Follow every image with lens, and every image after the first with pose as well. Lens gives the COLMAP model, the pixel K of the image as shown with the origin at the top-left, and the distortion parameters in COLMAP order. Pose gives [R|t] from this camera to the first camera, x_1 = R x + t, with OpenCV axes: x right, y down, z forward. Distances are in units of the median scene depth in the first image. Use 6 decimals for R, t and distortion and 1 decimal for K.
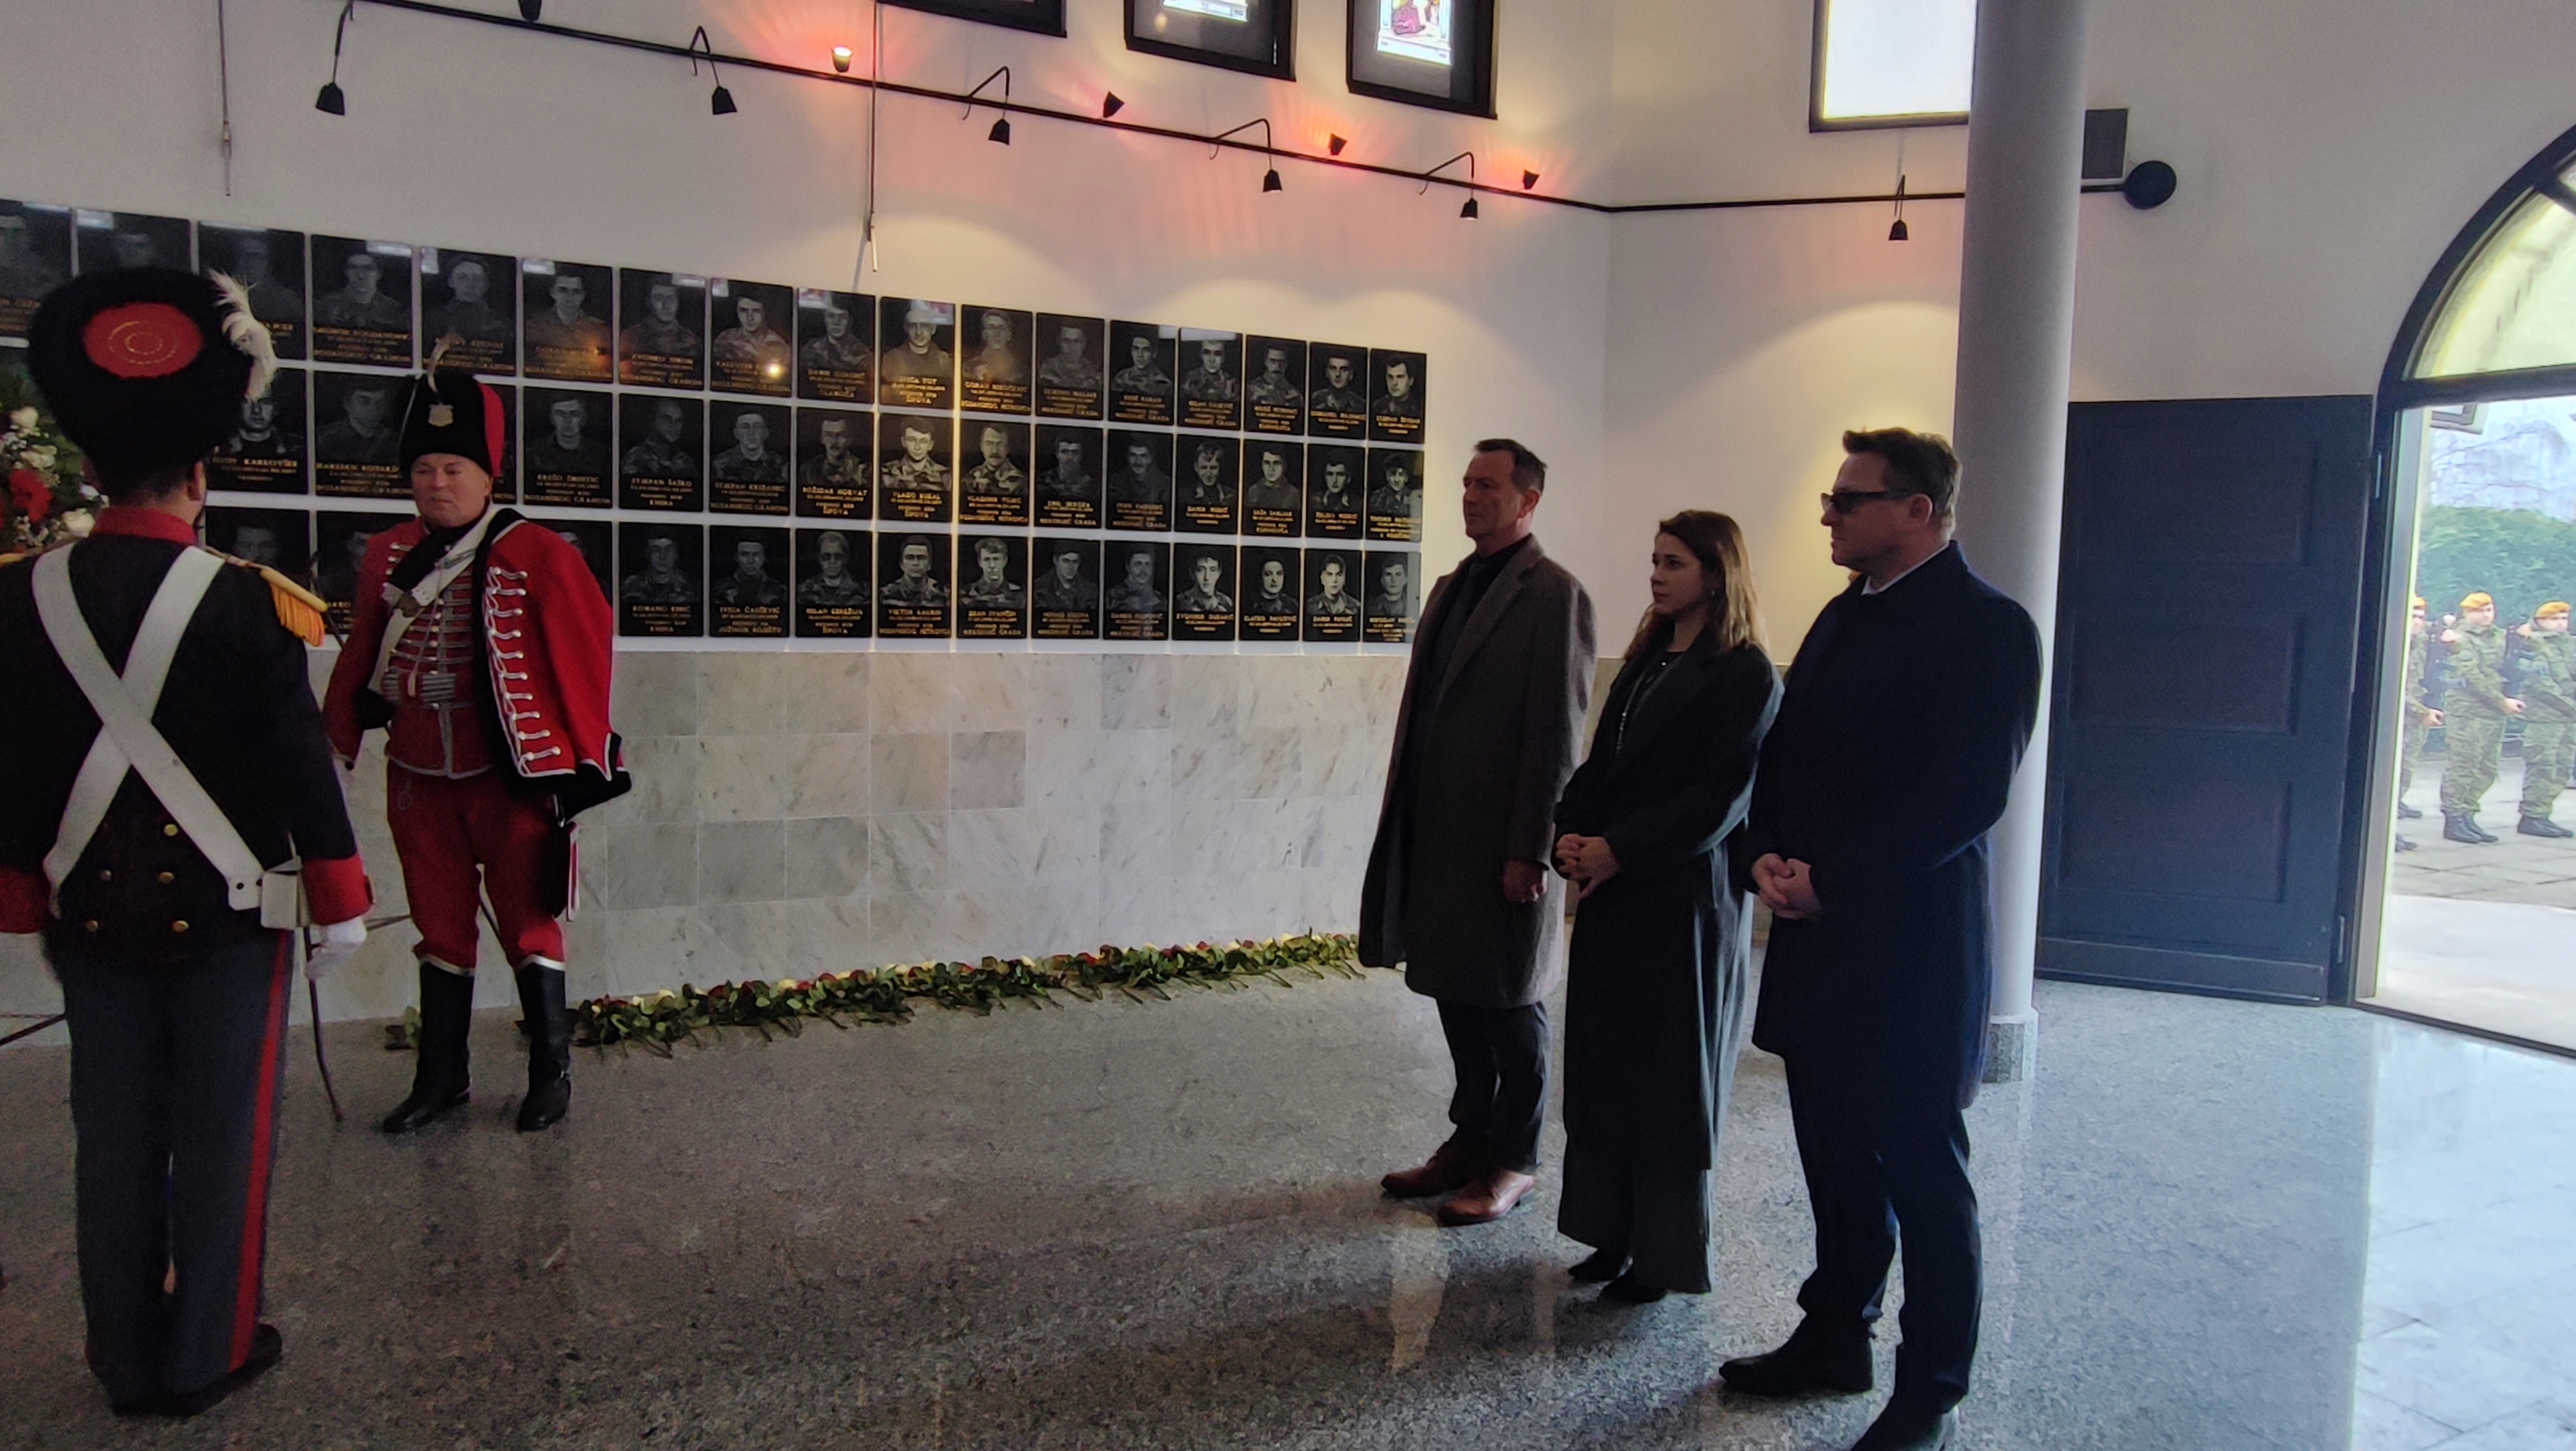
lens RADIAL K [[1749.3, 0, 1289.4], [0, 1749.3, 732.0], [0, 0, 1]] dist [0.006908, 0.001069]
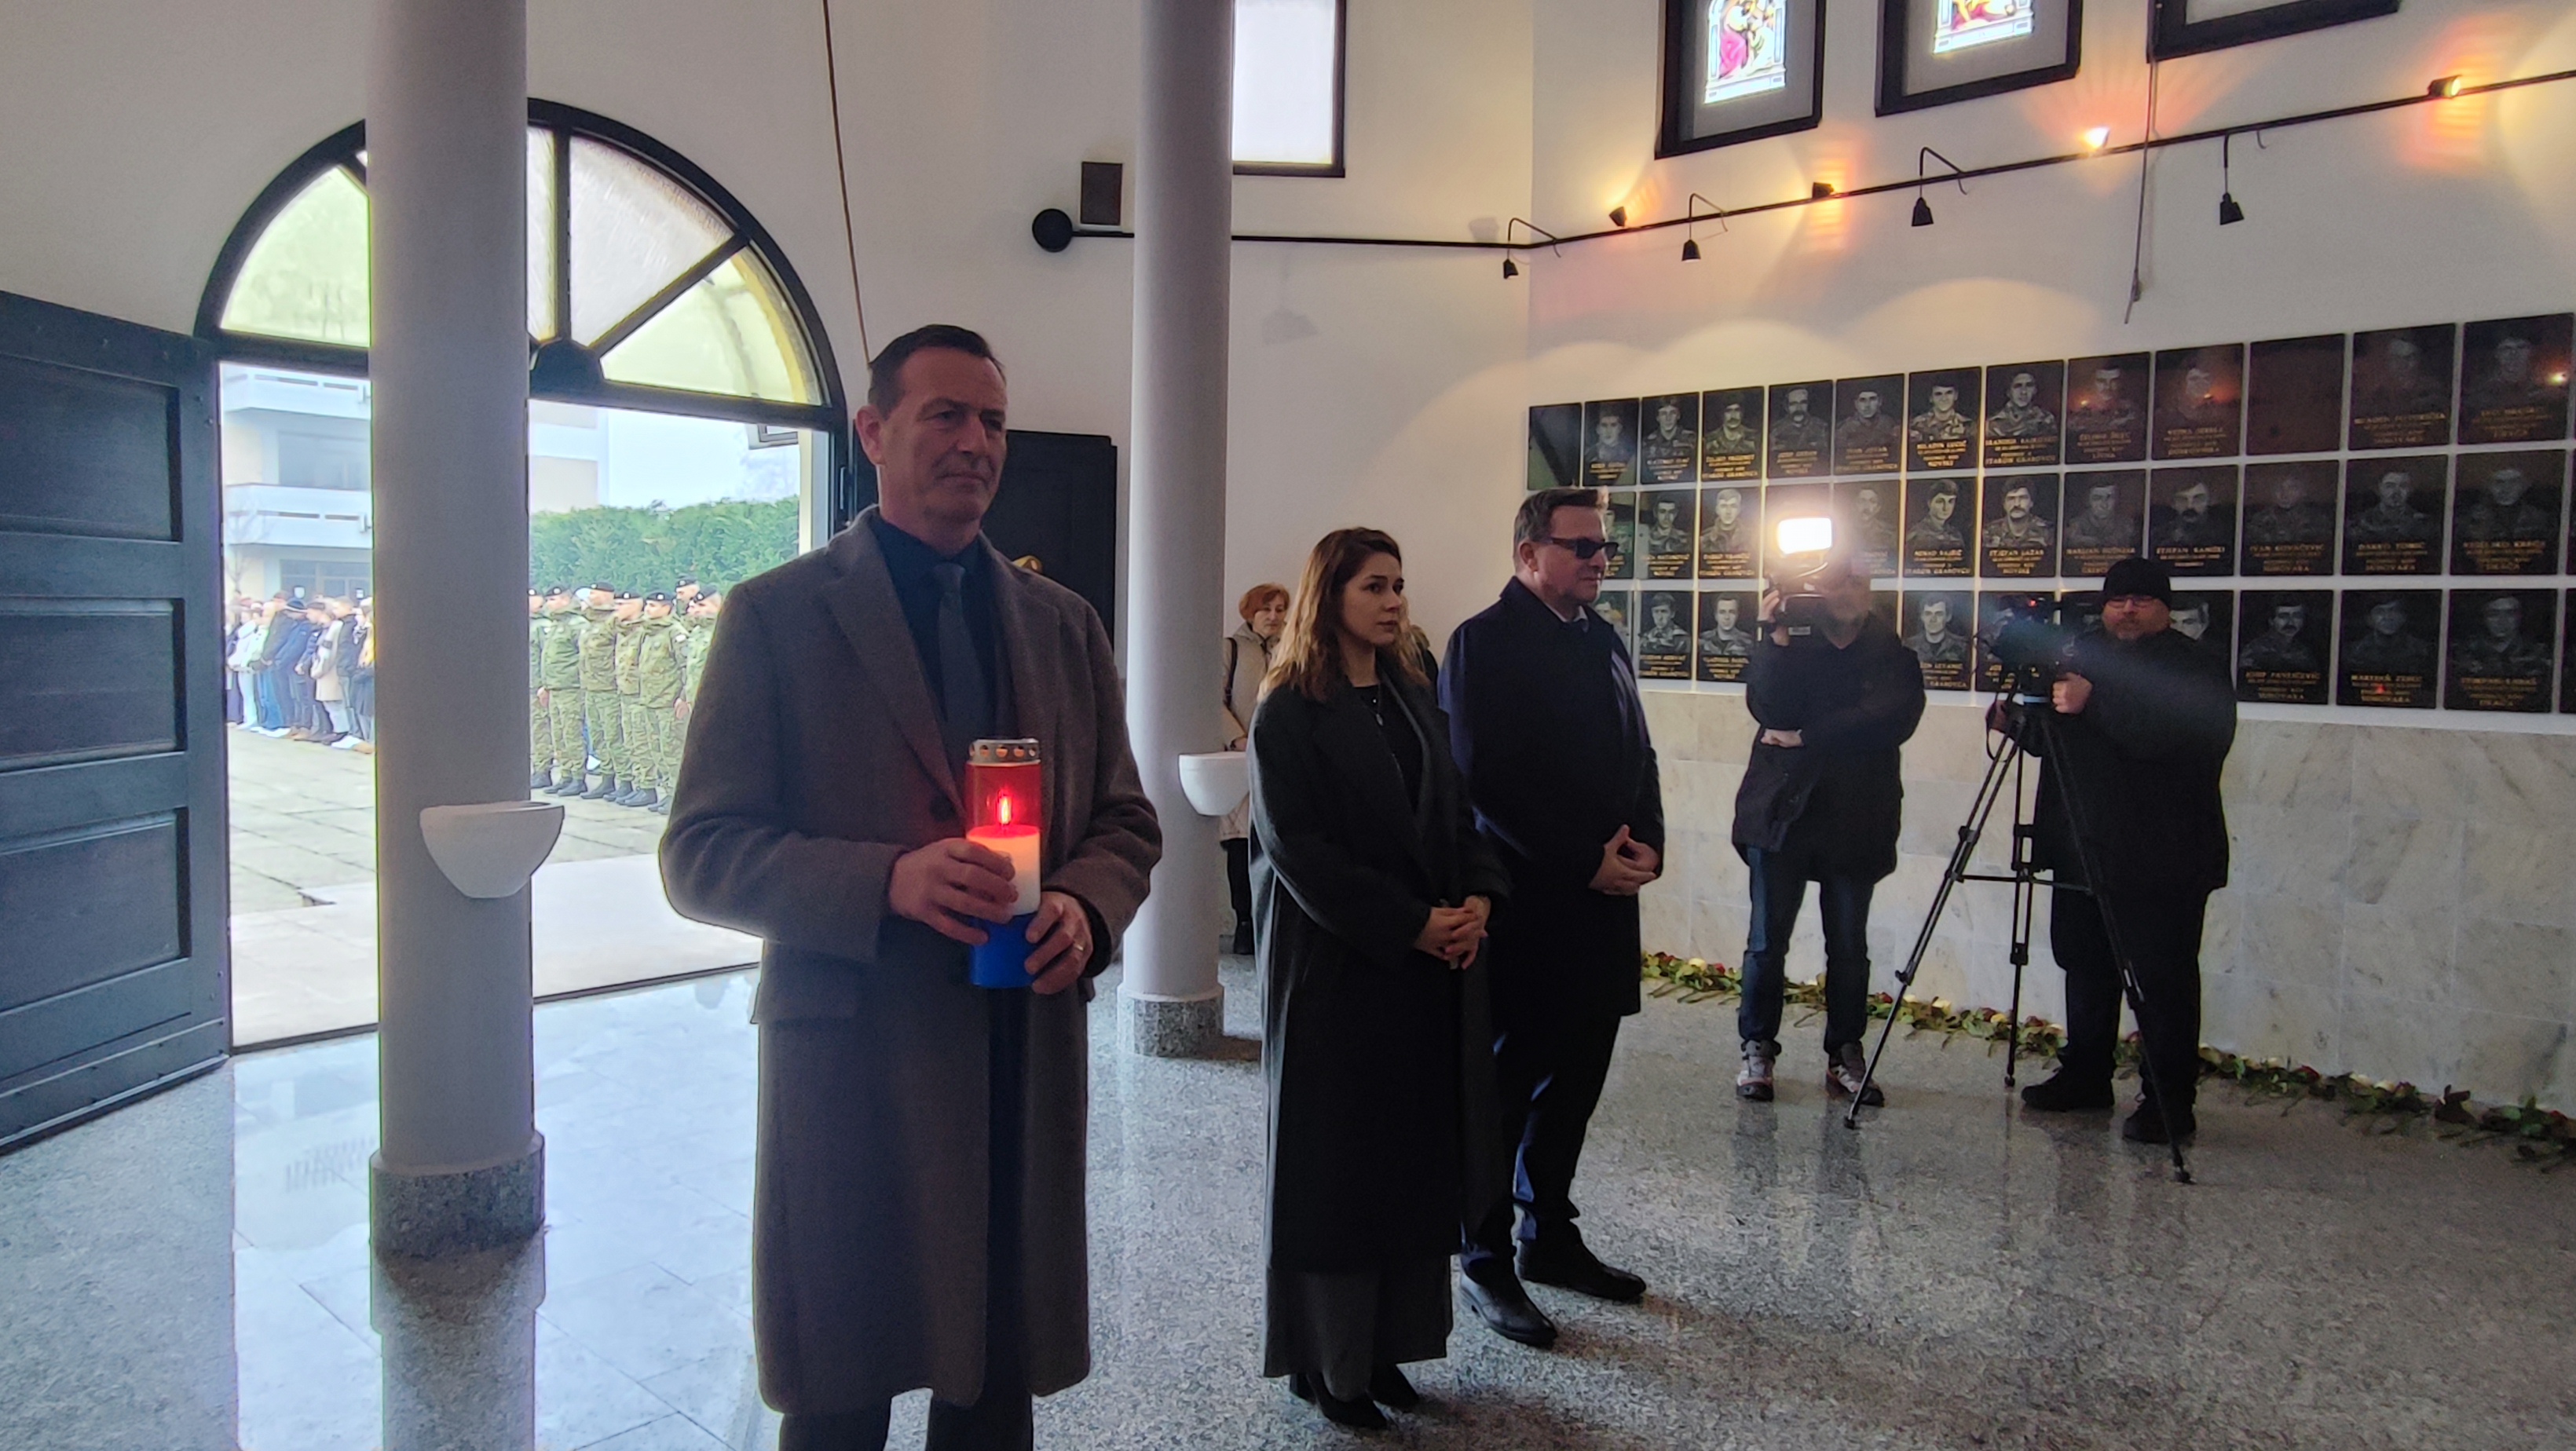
lens RADIAL K [[1586.8, 0, 1295.6], [0, 1586.8, 721.9], [0, 0, 1]] dist [-0.026886, 0.026392]
pose [[0.350965, 0.038220, -0.935608, 0.516511], [-0.082541, 0.996540, 0.009747, -0.011230], [0.932744, 0.073805, 0.352905, 0.292234]]
